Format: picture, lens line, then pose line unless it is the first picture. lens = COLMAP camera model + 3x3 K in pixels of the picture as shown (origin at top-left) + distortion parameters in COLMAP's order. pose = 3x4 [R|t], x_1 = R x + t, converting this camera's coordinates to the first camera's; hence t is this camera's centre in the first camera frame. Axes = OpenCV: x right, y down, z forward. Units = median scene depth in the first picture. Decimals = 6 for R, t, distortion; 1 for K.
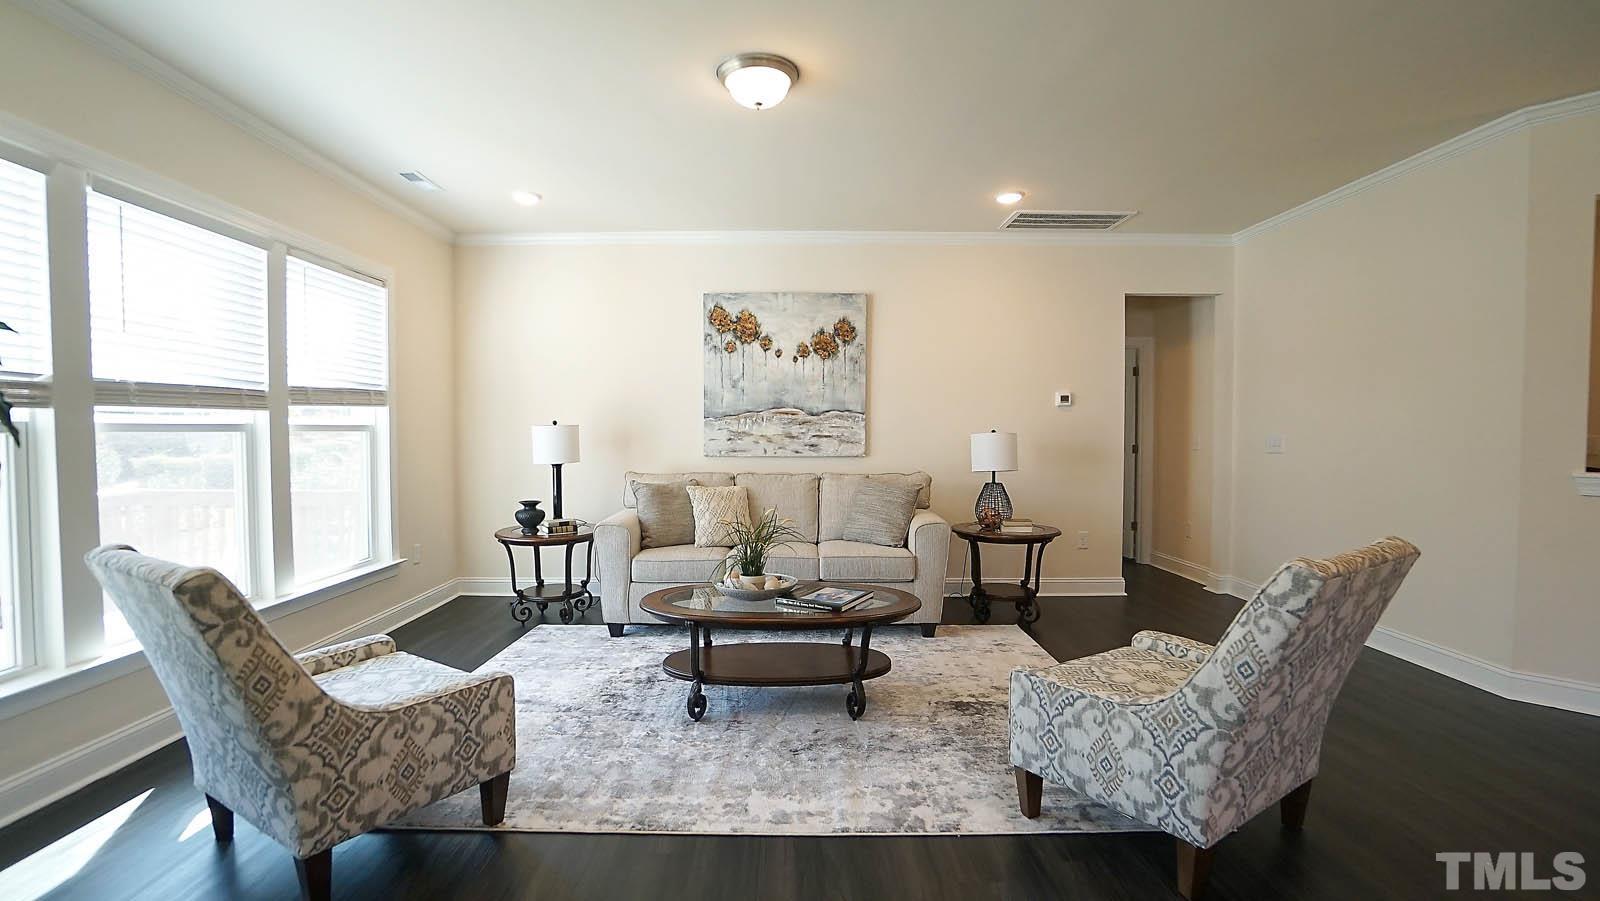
lens RADIAL K [[712.4, 0, 784.7], [0, 712.4, 450.3], [0, 0, 1]] dist [-0.057679, 0.021896]
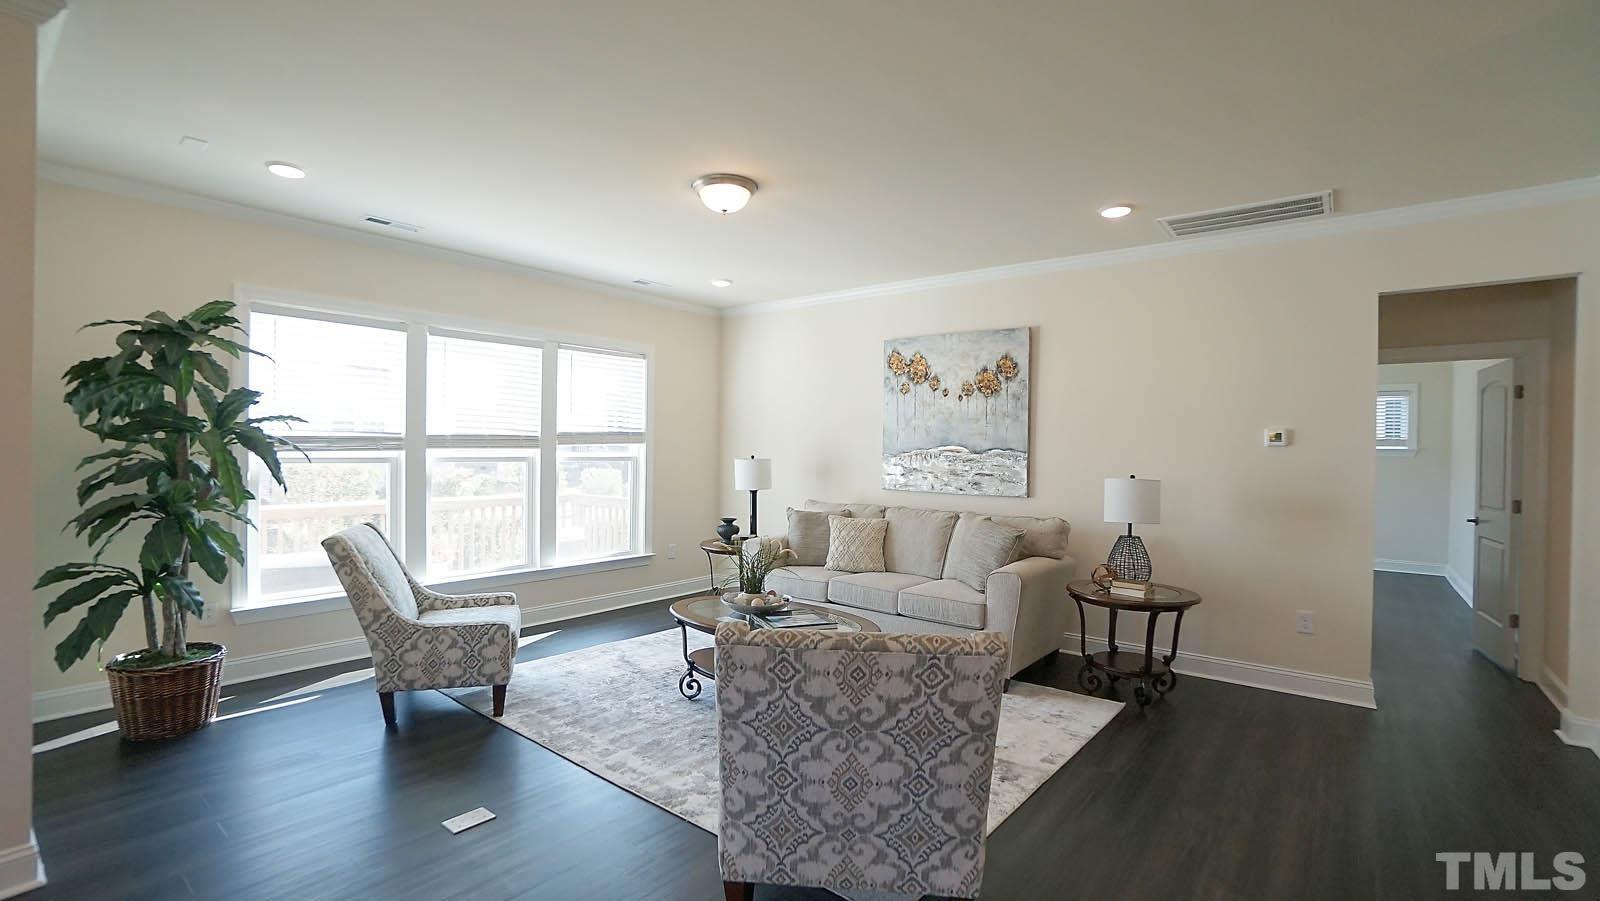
lens RADIAL K [[706.0, 0, 788.2], [0, 706.0, 453.2], [0, 0, 1]] dist [-0.070802, 0.029255]
pose [[0.779250, 0.015974, -0.626509, 0.490446], [-0.032304, 0.999370, -0.014699, -0.028604], [0.625880, 0.031694, 0.779275, 0.073691]]
